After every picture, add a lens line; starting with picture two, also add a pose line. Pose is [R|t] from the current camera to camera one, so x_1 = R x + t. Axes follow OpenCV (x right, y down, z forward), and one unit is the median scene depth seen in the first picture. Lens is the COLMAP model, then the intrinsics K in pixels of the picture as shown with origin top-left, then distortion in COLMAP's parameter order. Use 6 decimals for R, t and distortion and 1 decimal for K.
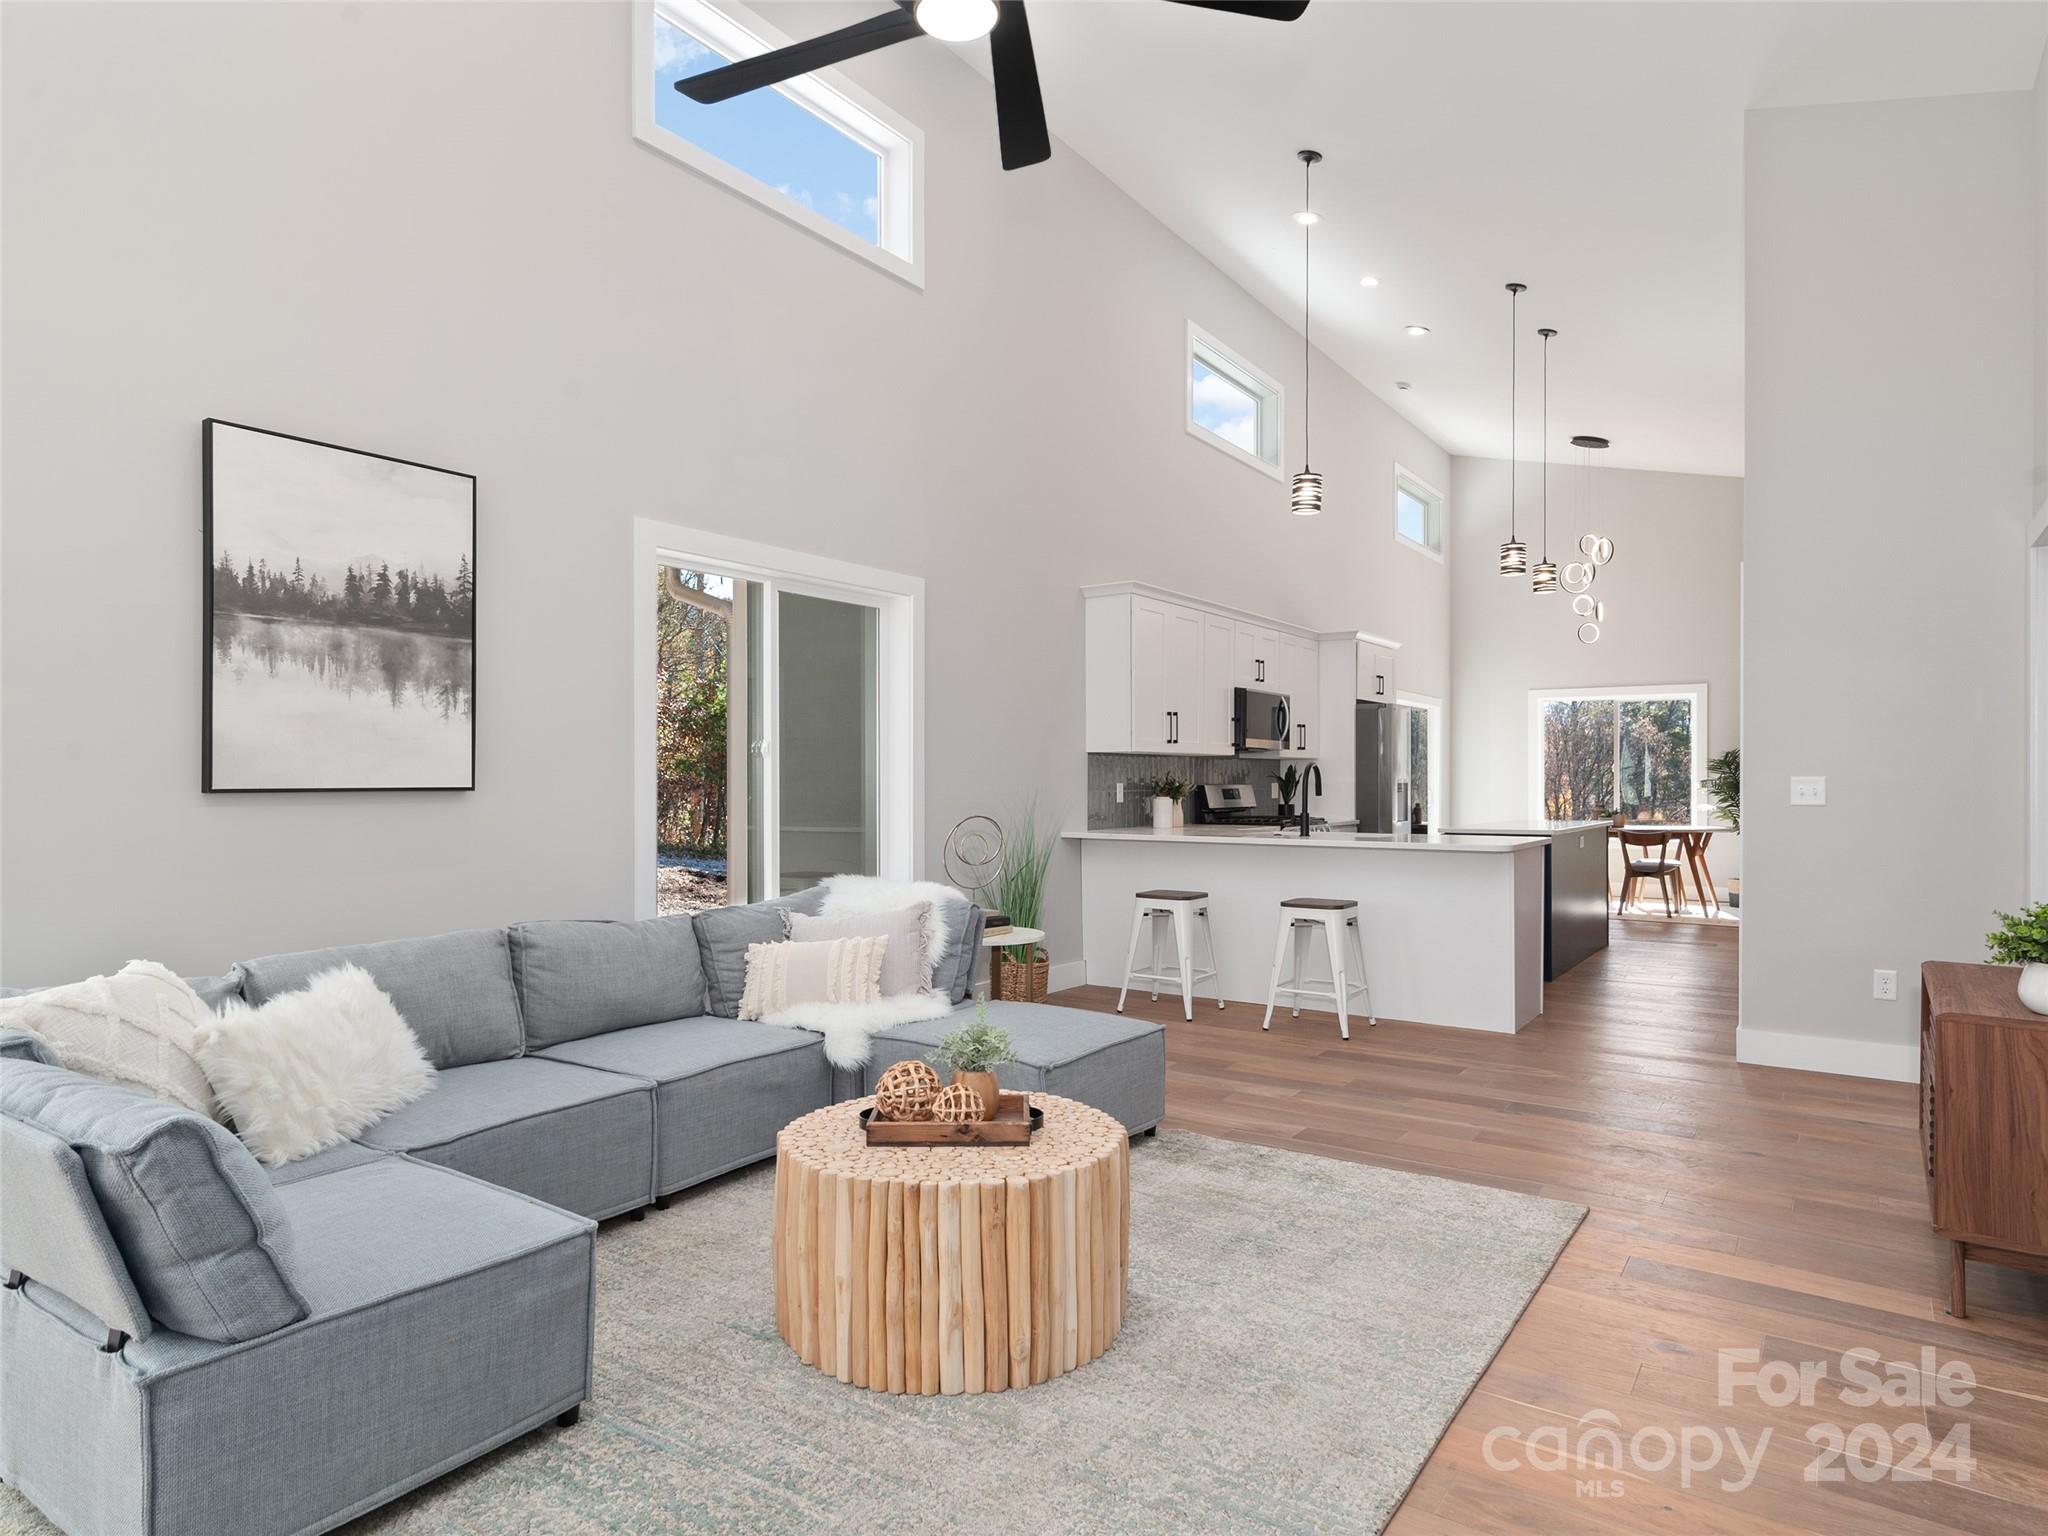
lens RADIAL K [[1210.3, 0, 1018.3], [0, 1210.3, 768.4], [0, 0, 1]] dist [-0.001075, -0.002361]
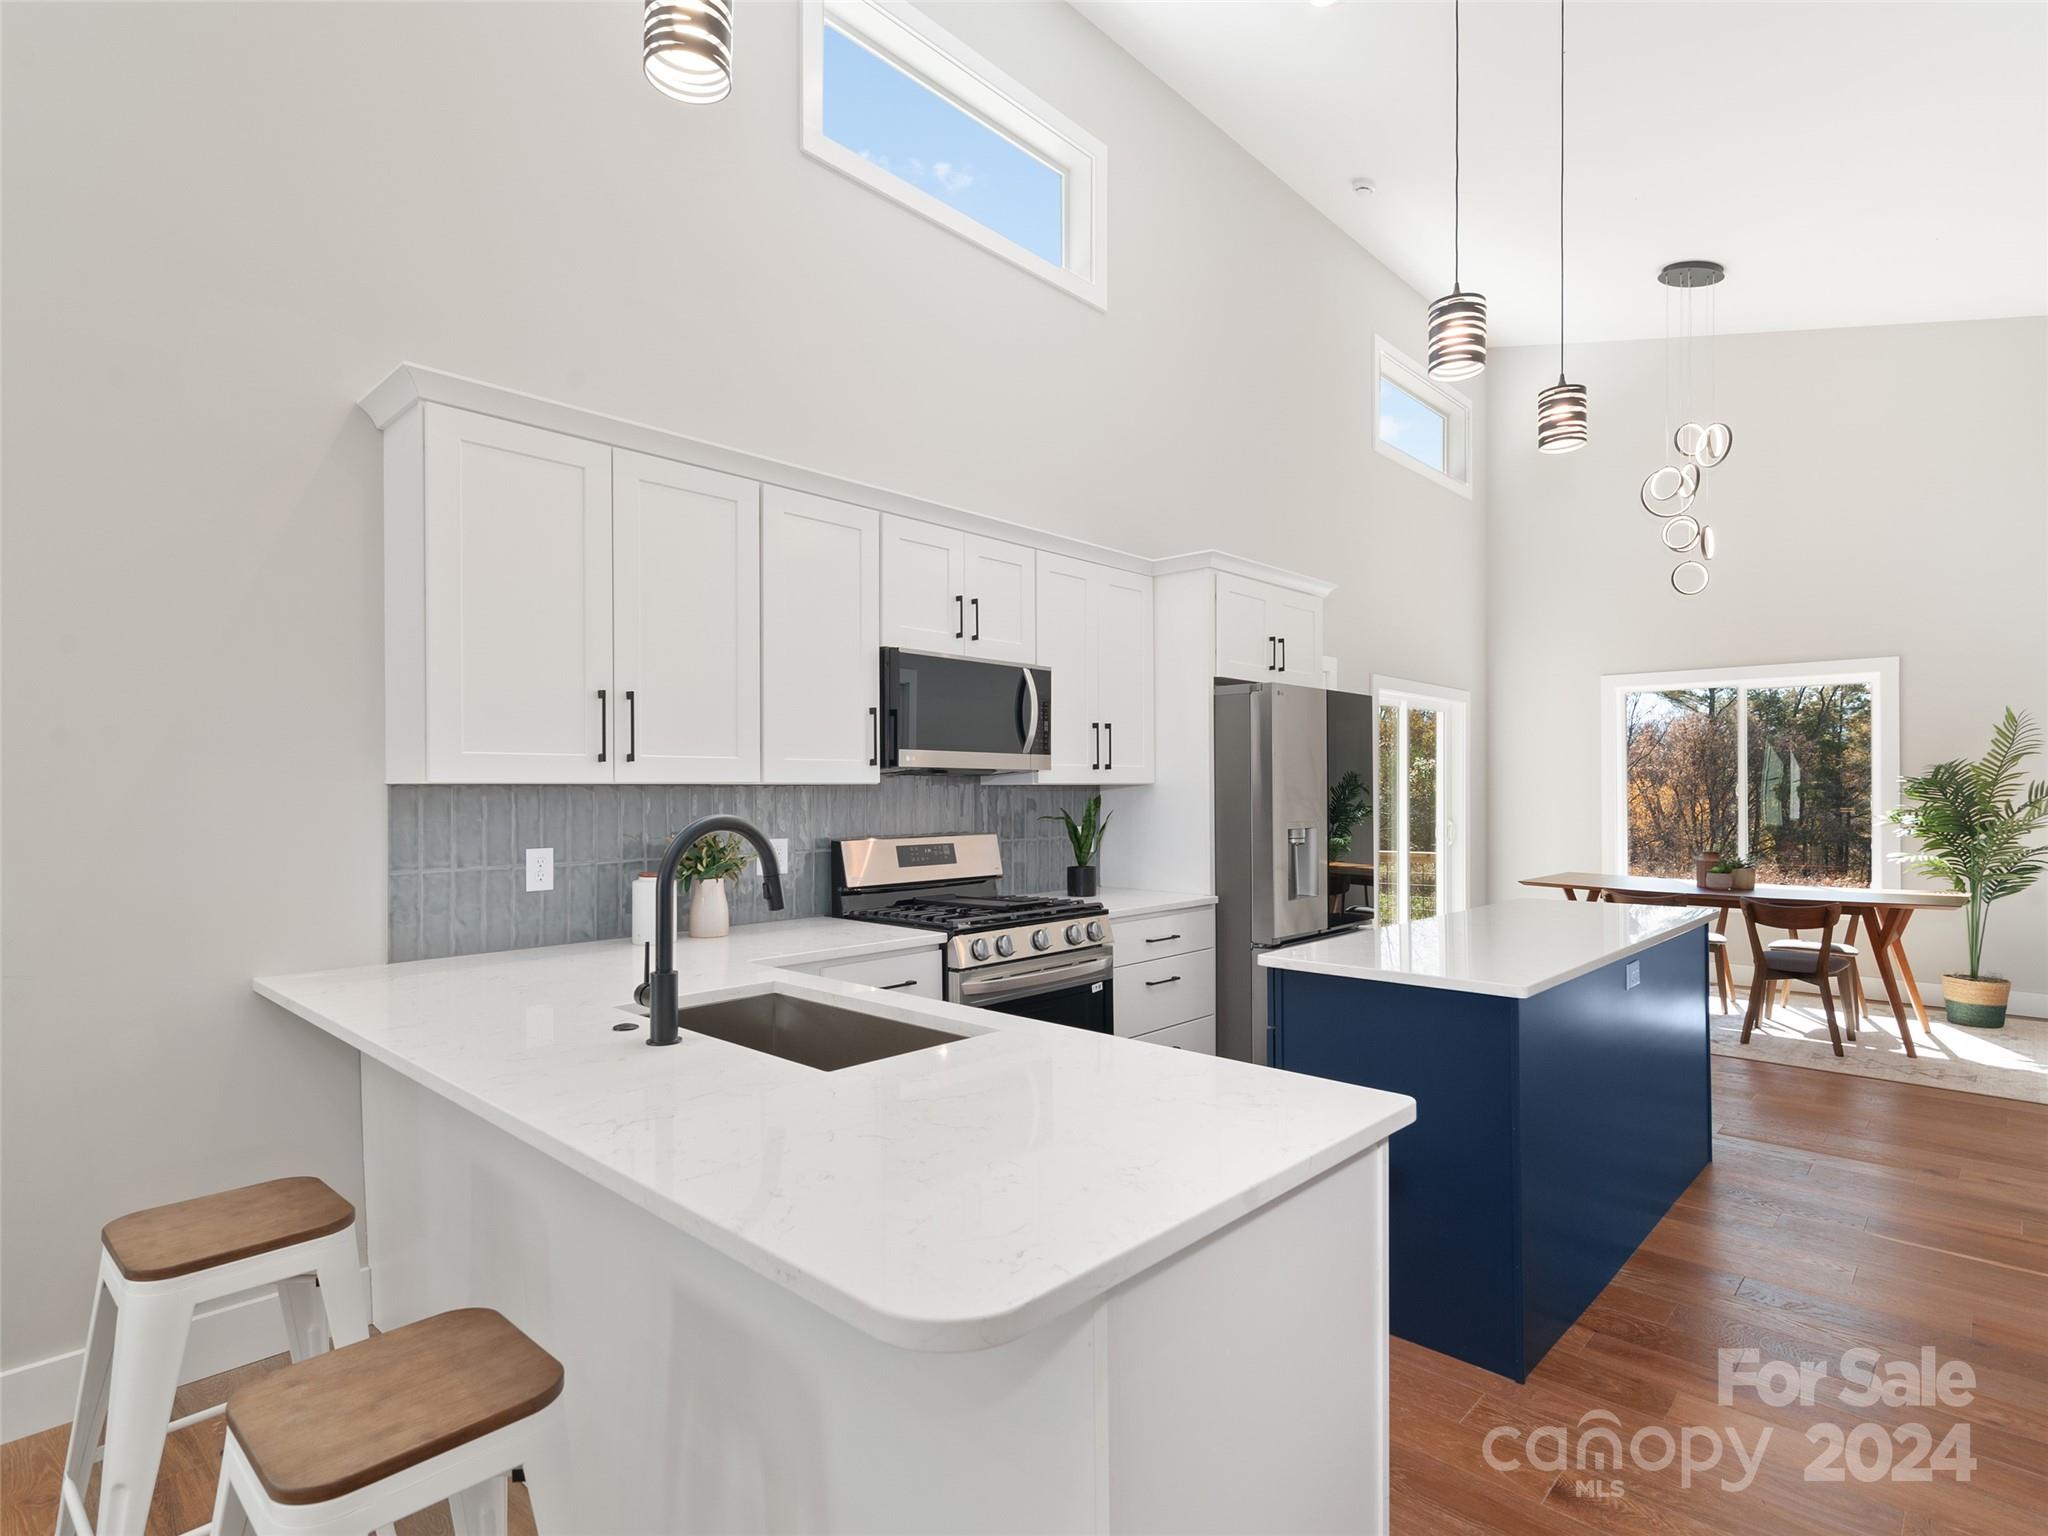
lens RADIAL K [[1055.1, 0, 1023.7], [0, 1055.1, 771.1], [0, 0, 1]] dist [0.006815, -0.002561]
pose [[0.988814, -0.004102, -0.149101, 0.266433], [0.003144, 0.999973, -0.006658, -0.011357], [0.149124, 0.006114, 0.988800, 0.512916]]
